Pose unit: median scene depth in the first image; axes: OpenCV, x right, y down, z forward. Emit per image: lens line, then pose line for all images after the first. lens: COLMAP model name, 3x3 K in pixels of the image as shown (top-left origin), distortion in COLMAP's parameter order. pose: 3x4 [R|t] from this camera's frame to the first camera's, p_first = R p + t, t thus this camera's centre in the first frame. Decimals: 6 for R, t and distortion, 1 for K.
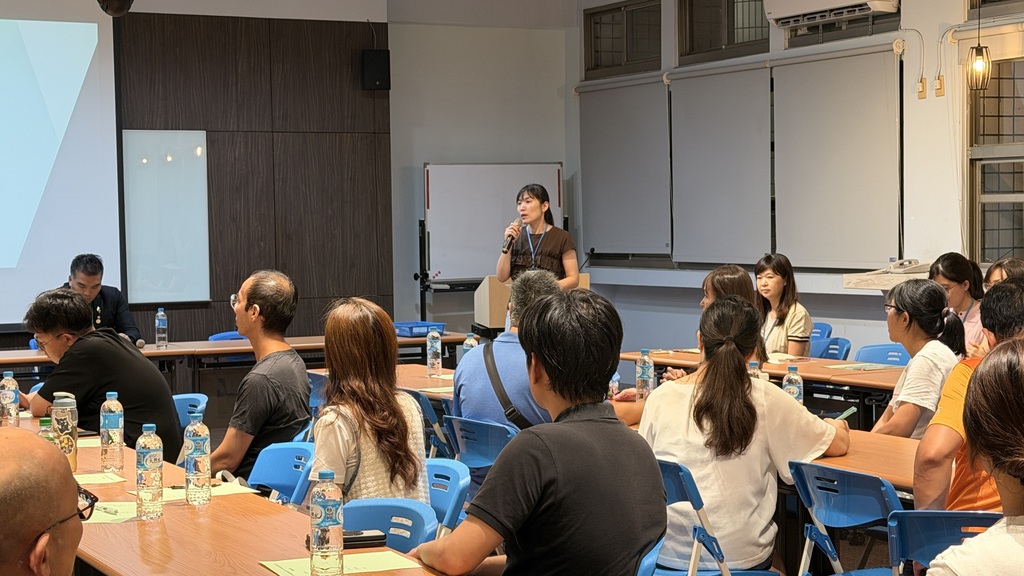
lens RADIAL K [[1979.1, 0, 512.0], [0, 1979.1, 288.0], [0, 0, 1]] dist [0.305467, 0.376829]
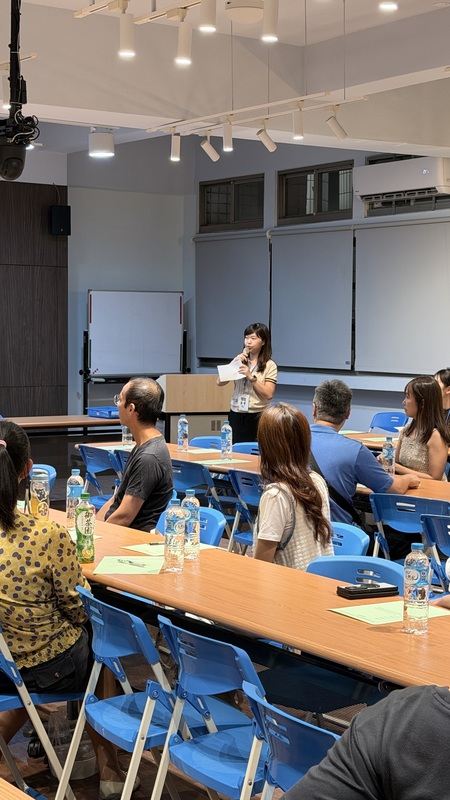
lens RADIAL K [[1402.5, 0, 228.5], [0, 1402.5, 374.6], [0, 0, 1]] dist [0.511761, 0.000830]
pose [[0.987136, 0.015835, 0.159099, -0.108316], [-0.015933, 0.999873, -0.000663, -0.005418], [-0.159089, -0.001881, 0.987262, 0.021863]]
